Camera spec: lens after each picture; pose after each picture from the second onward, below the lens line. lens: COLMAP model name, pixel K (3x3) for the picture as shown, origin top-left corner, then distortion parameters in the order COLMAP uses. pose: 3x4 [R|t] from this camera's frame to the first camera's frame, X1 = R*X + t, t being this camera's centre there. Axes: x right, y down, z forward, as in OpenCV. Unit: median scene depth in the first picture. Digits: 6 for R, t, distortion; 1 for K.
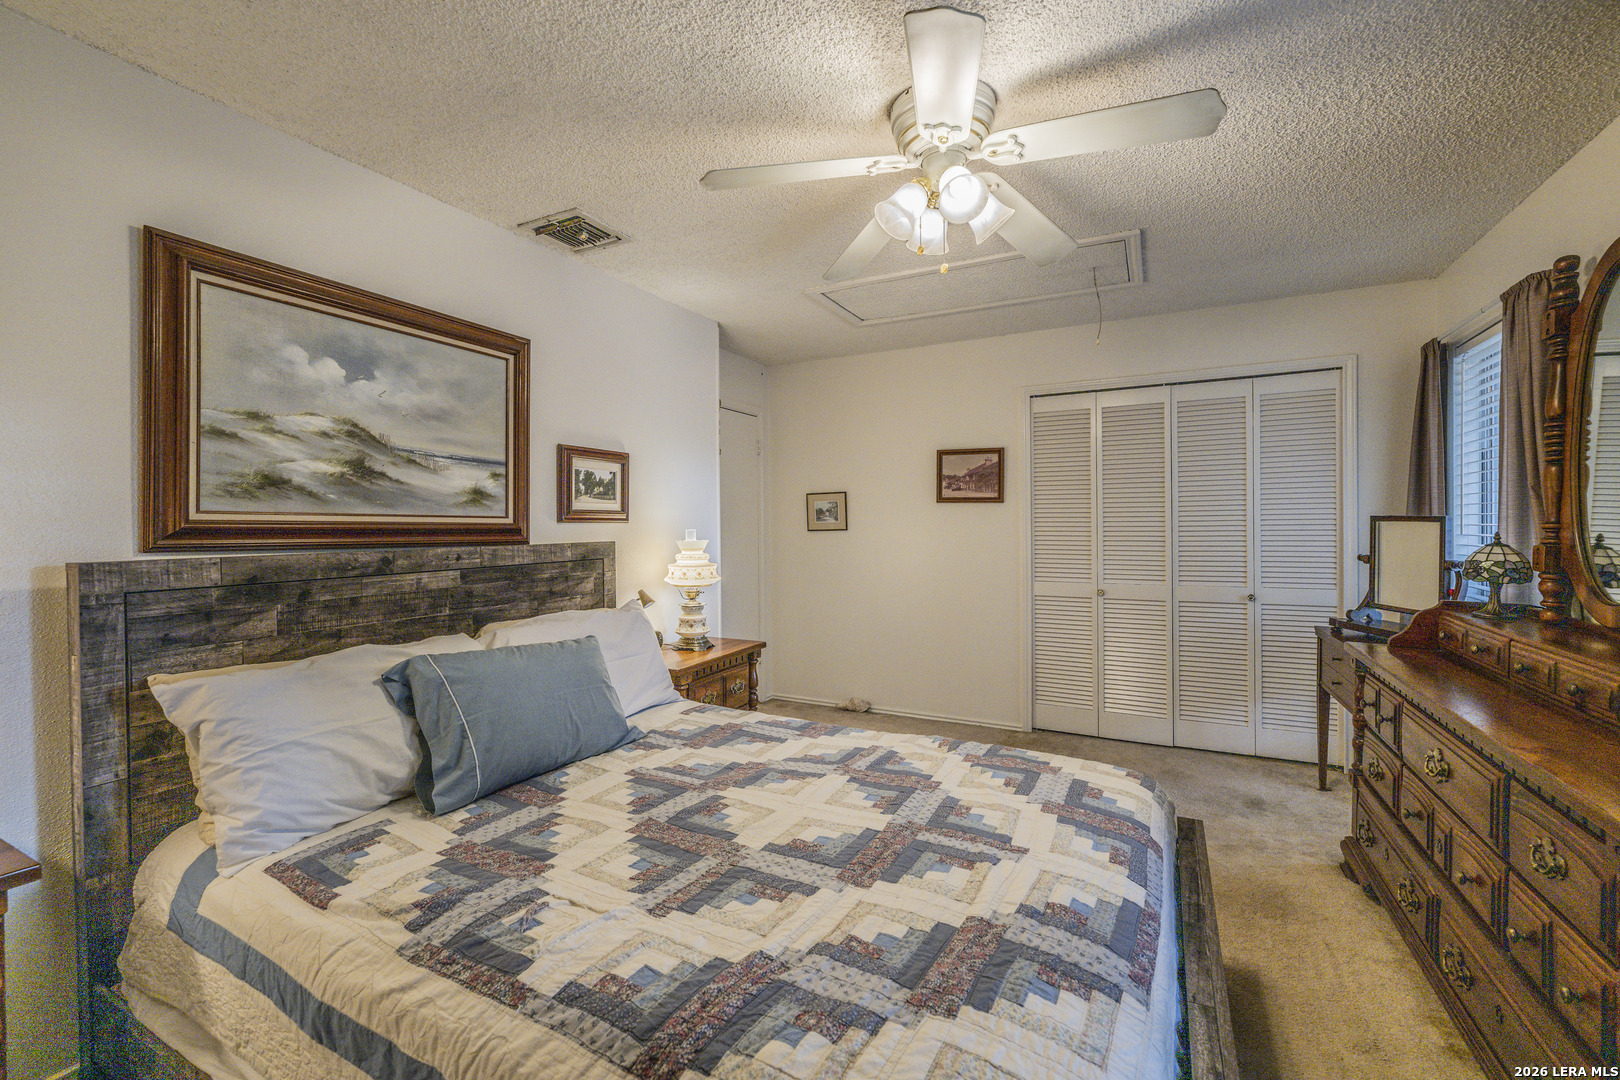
lens RADIAL K [[667.5, 0, 810.2], [0, 667.5, 524.1], [0, 0, 1]] dist [-0.001418, -0.000163]
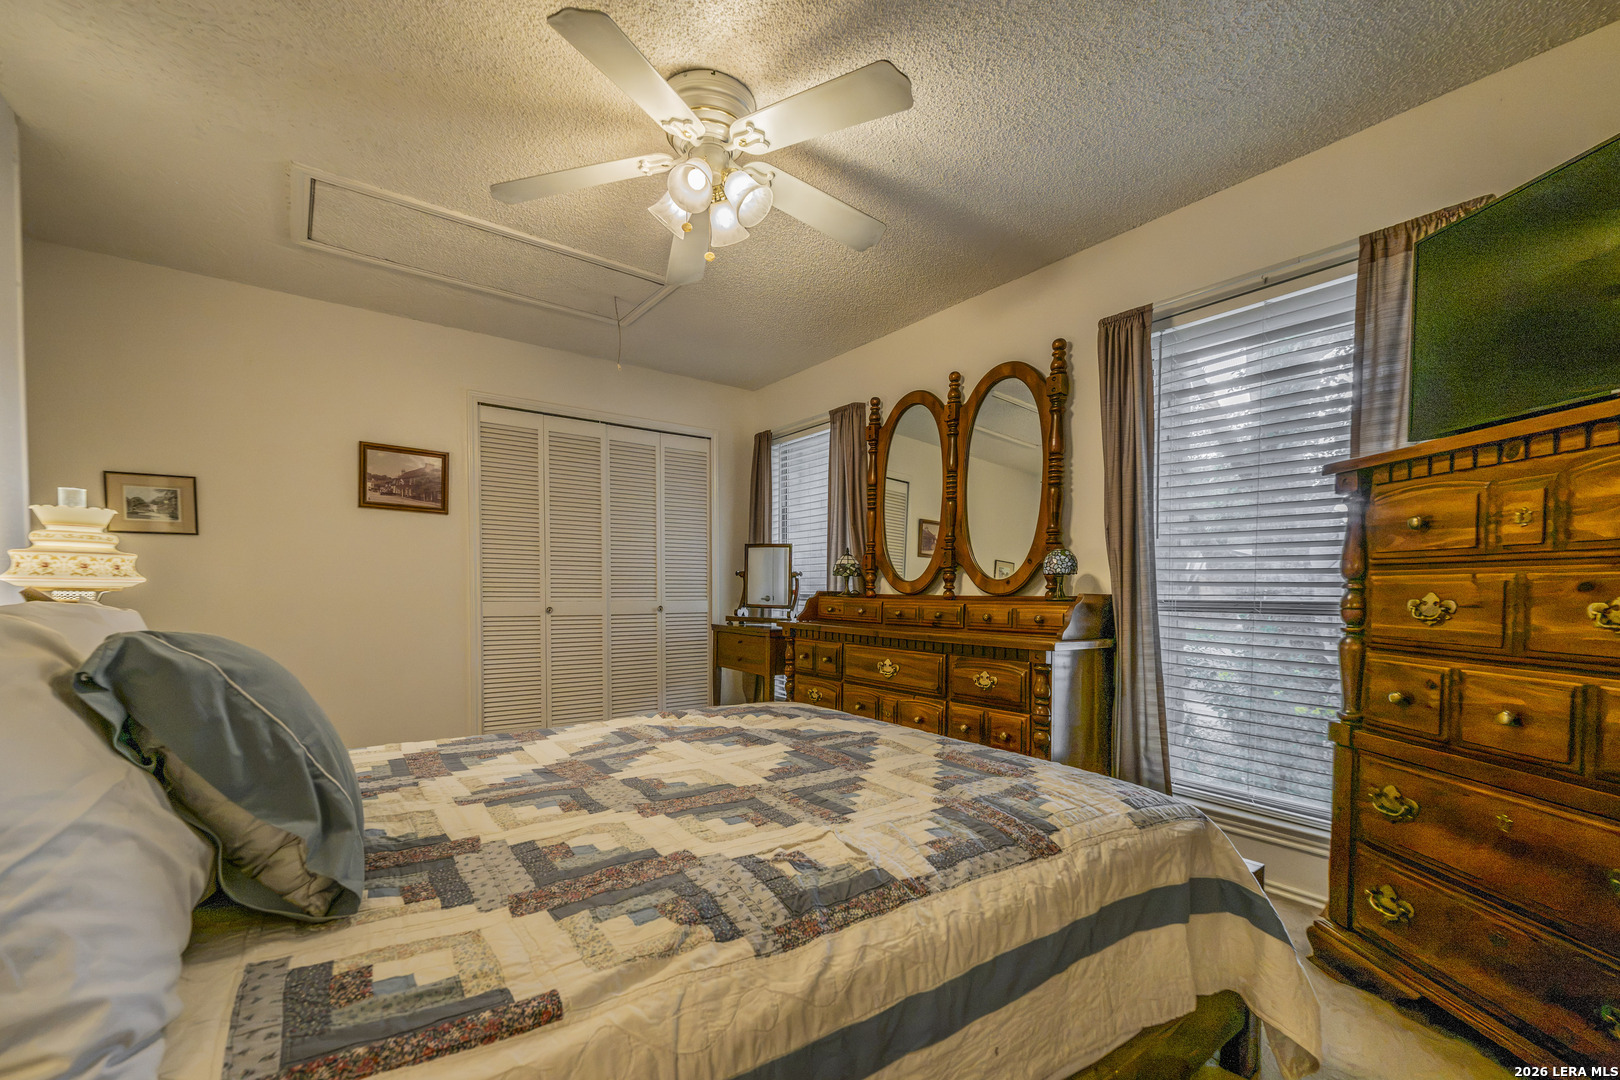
lens RADIAL K [[682.8, 0, 810.0], [0, 682.8, 593.9], [0, 0, 1]] dist [-0.001063, -0.000180]
pose [[0.439641, 0.000901, 0.898173, -0.631677], [-0.006701, 0.999975, 0.002278, 0.136618], [-0.898149, -0.007020, 0.439636, 0.332427]]
